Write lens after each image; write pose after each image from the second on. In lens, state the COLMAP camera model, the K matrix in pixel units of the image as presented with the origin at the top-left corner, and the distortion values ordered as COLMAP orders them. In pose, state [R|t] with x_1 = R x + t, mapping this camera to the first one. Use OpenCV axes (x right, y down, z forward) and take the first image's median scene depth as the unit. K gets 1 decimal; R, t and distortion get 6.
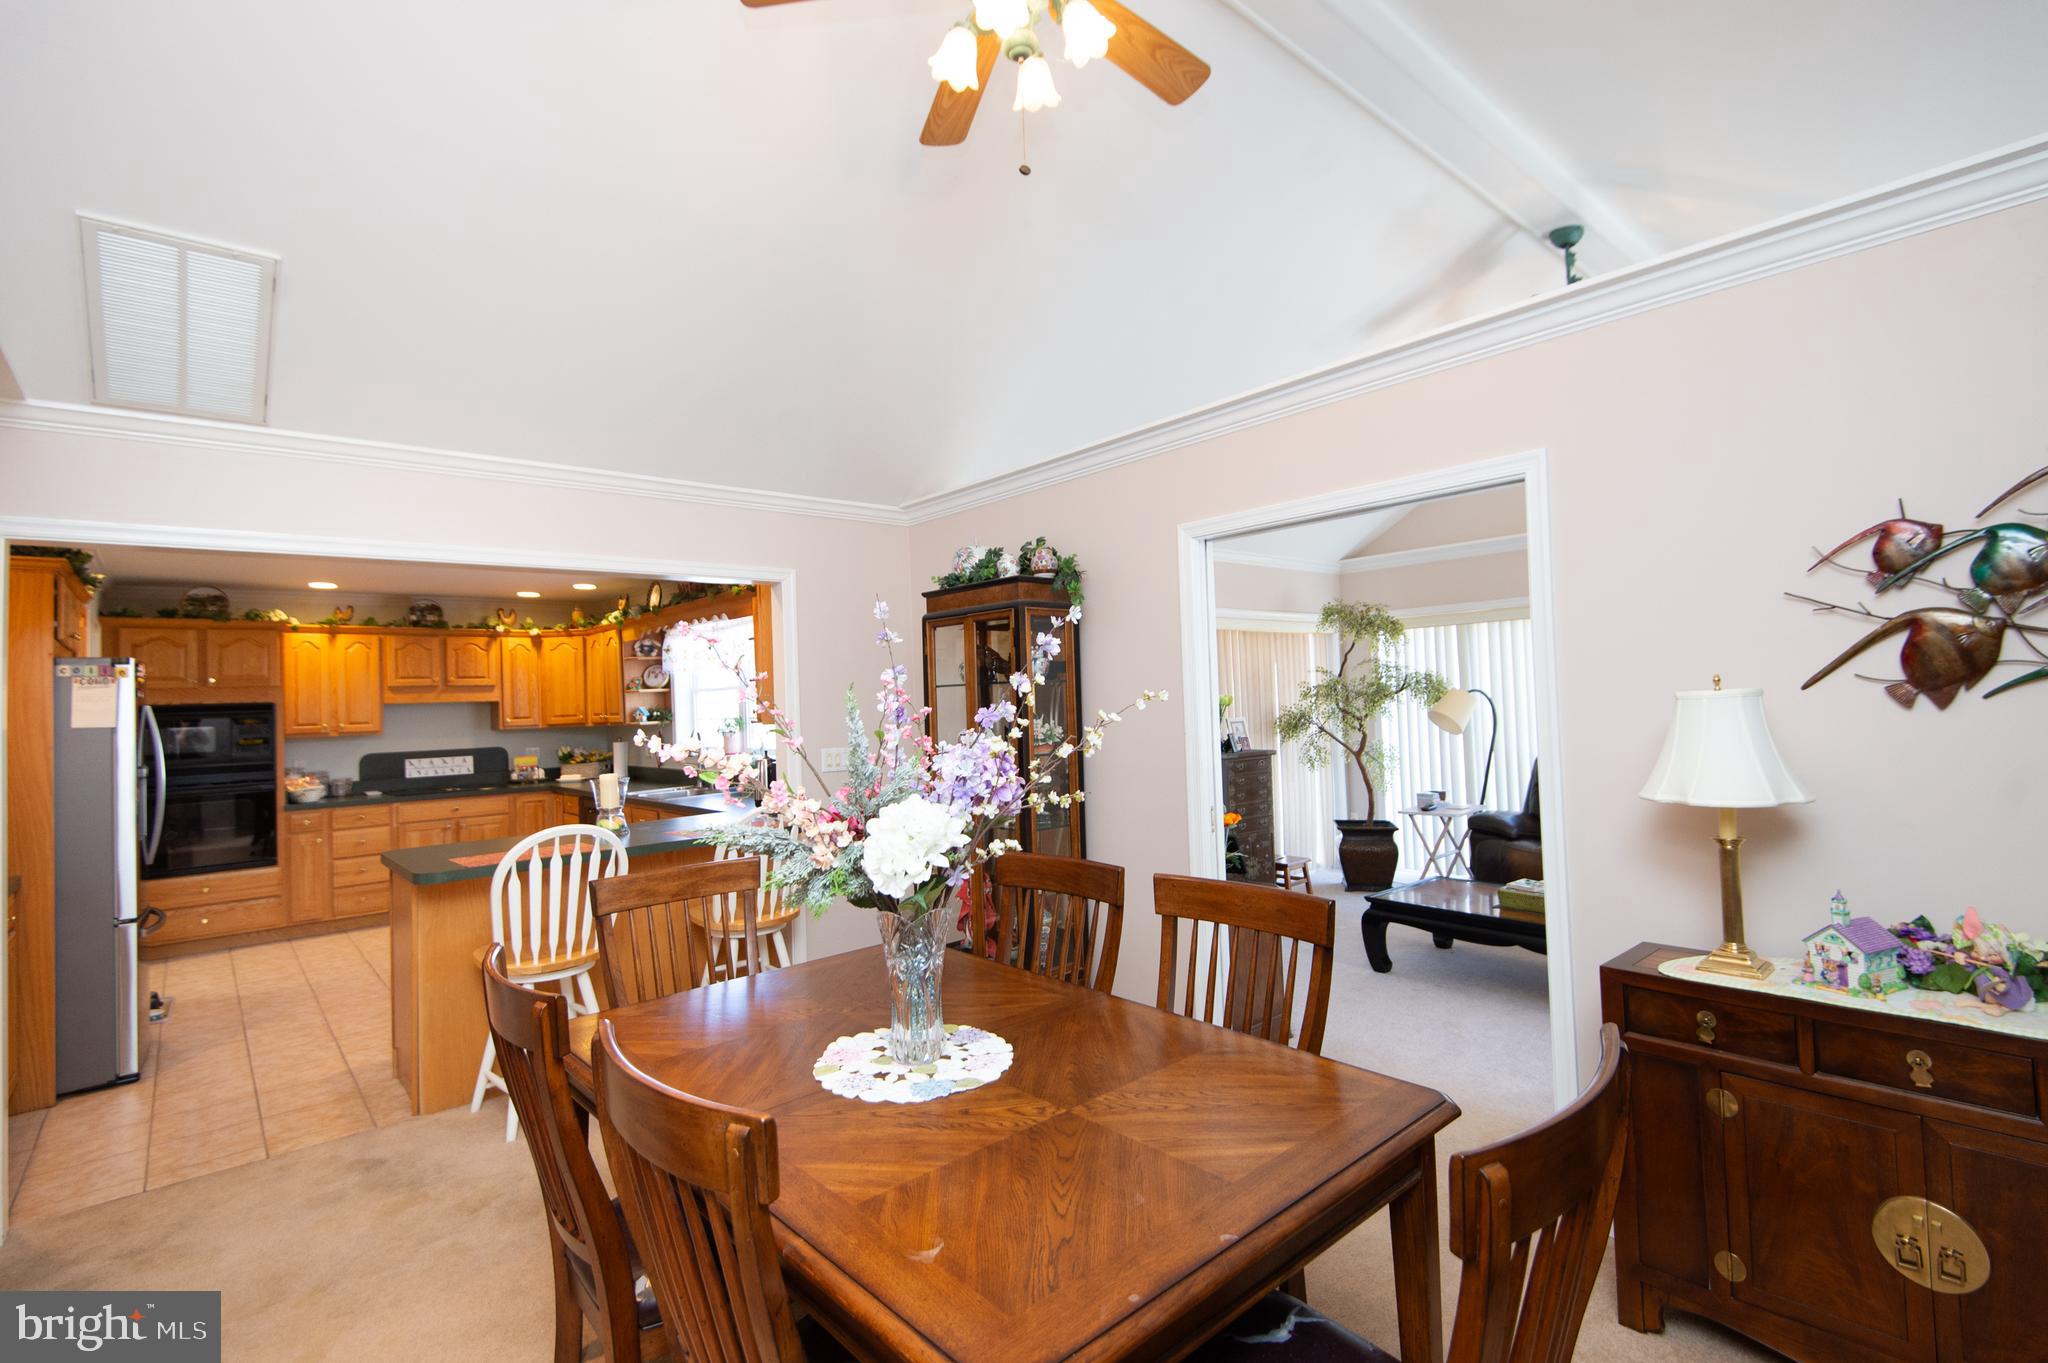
lens RADIAL K [[937.2, 0, 1029.4], [0, 937.2, 673.9], [0, 0, 1]] dist [0.038108, -0.030656]
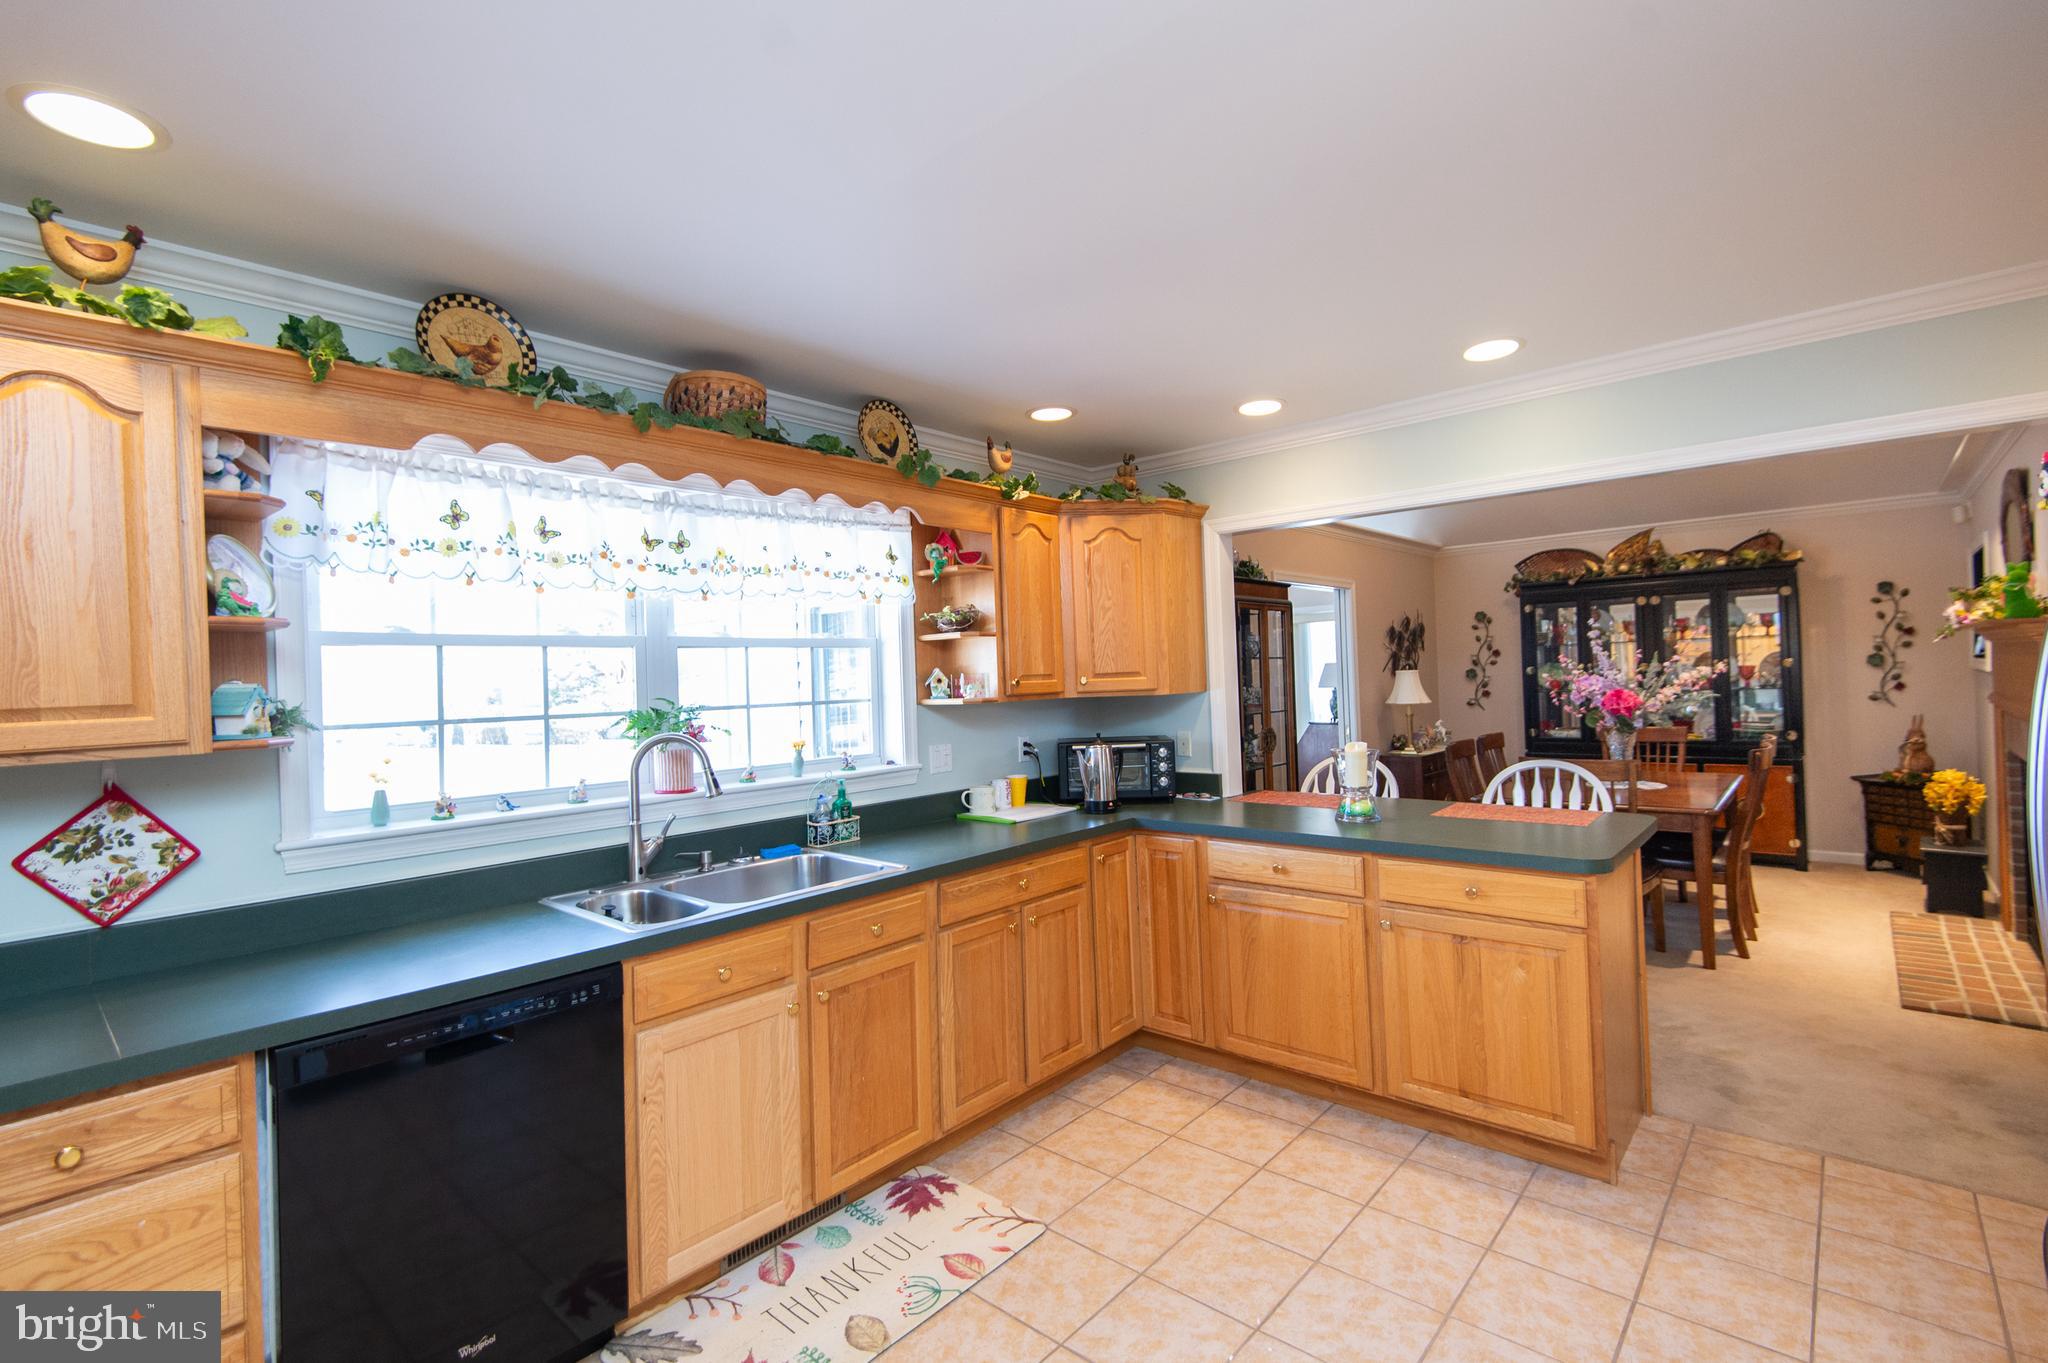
lens RADIAL K [[920.0, 0, 1022.4], [0, 920.0, 677.9], [0, 0, 1]] dist [0.041315, -0.028582]
pose [[-0.119249, 0.044383, 0.991872, -0.709061], [0.015341, 0.998963, -0.042856, 0.049227], [-0.992746, 0.010106, -0.119806, 0.819099]]
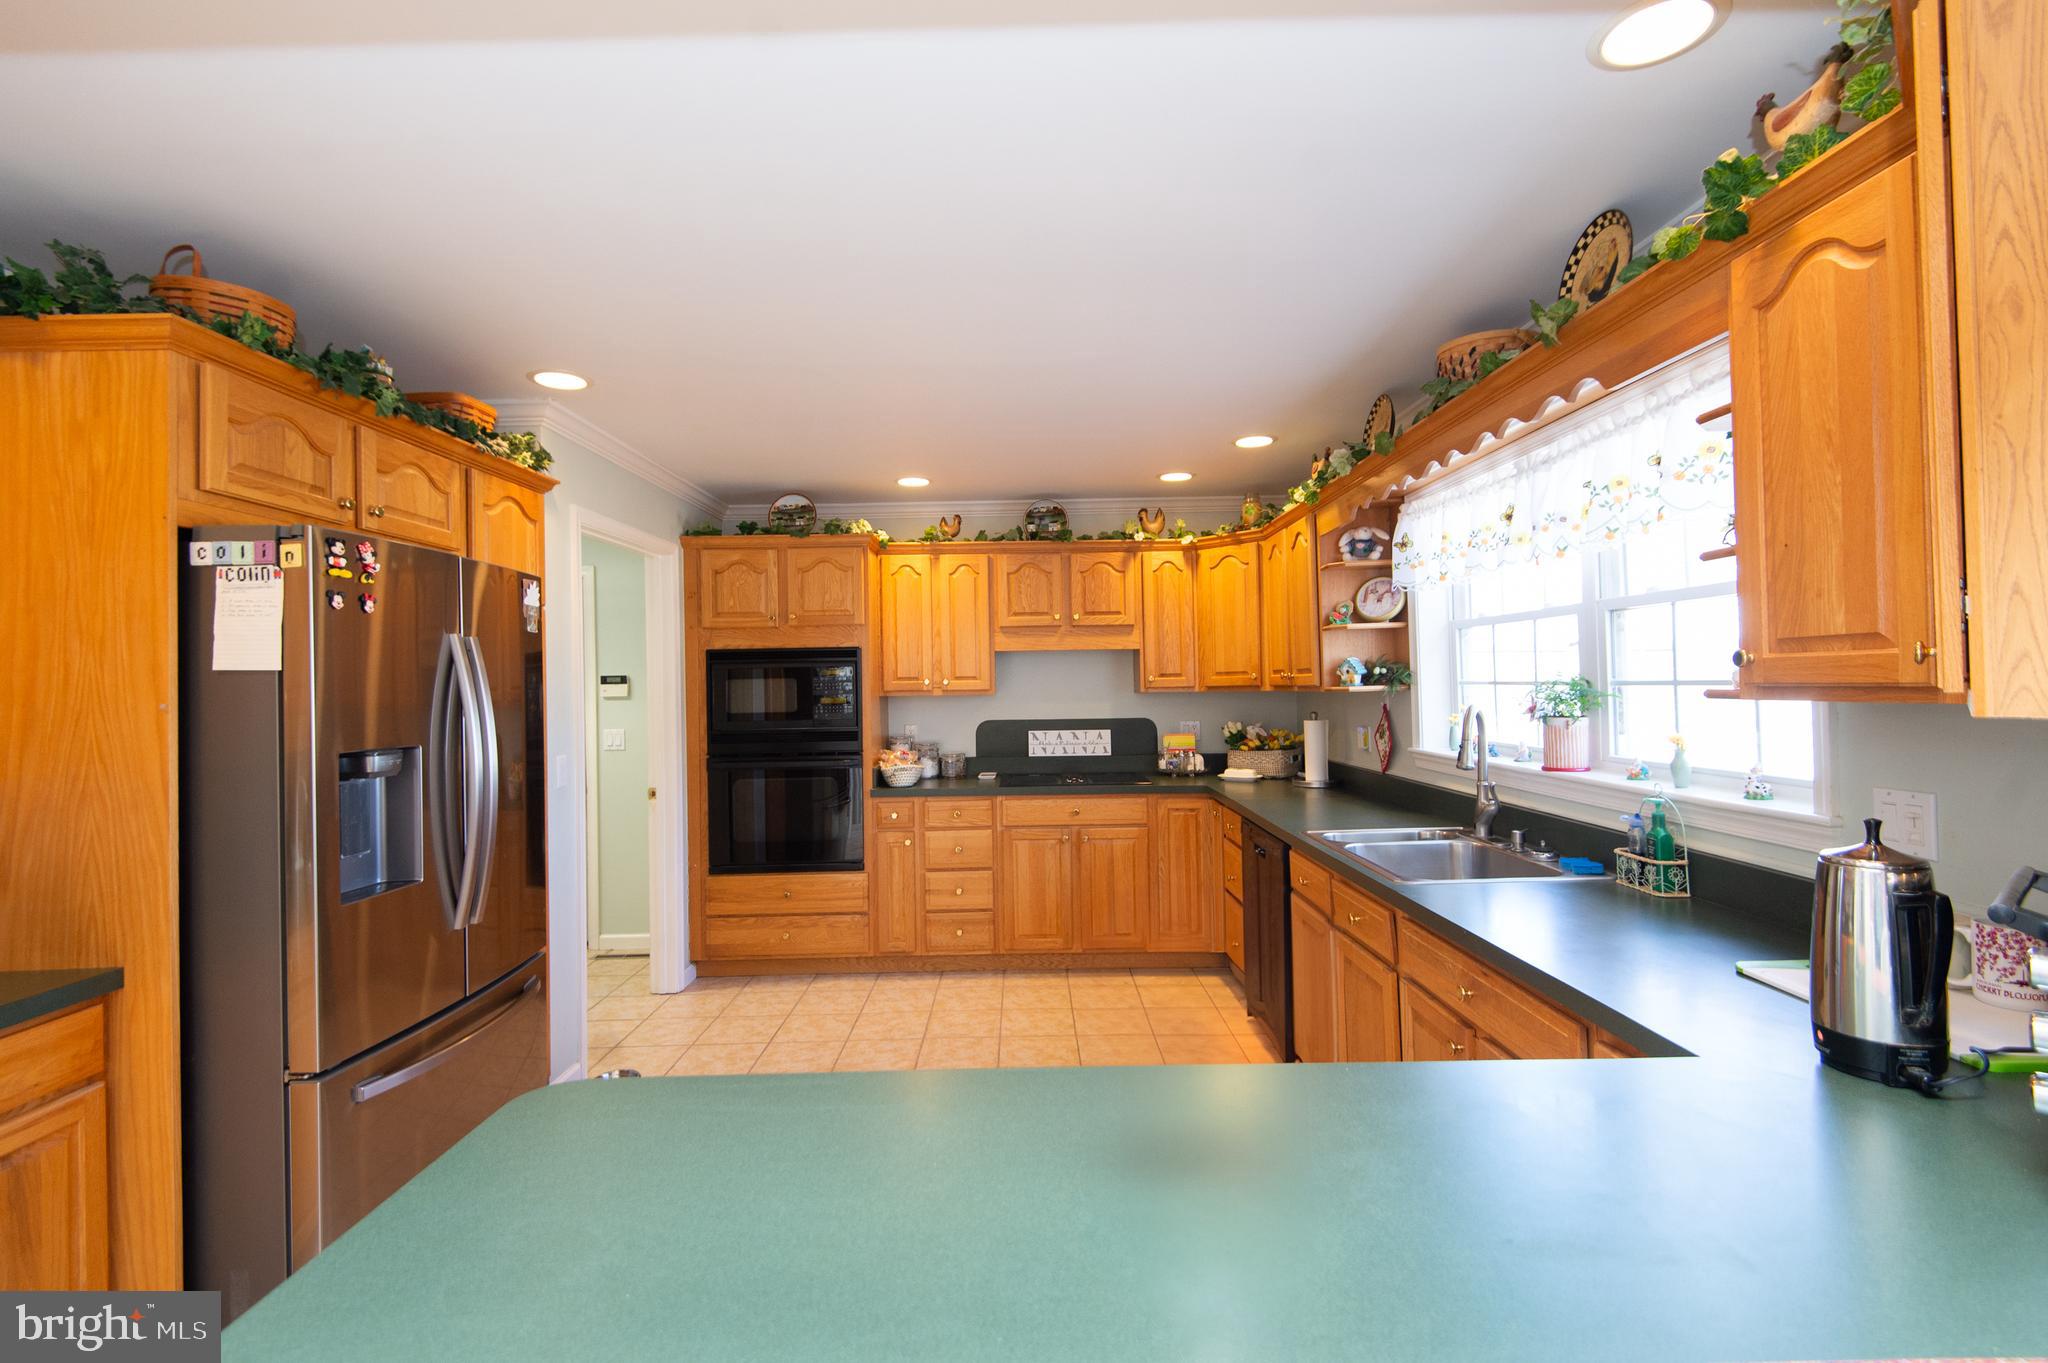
lens RADIAL K [[934.4, 0, 1028.6], [0, 934.4, 673.9], [0, 0, 1]] dist [0.040730, -0.028272]
pose [[0.751622, 0.014783, -0.659429, -0.203116], [0.009352, 0.999409, 0.033064, 0.025516], [0.659528, -0.031019, 0.751039, 0.490929]]
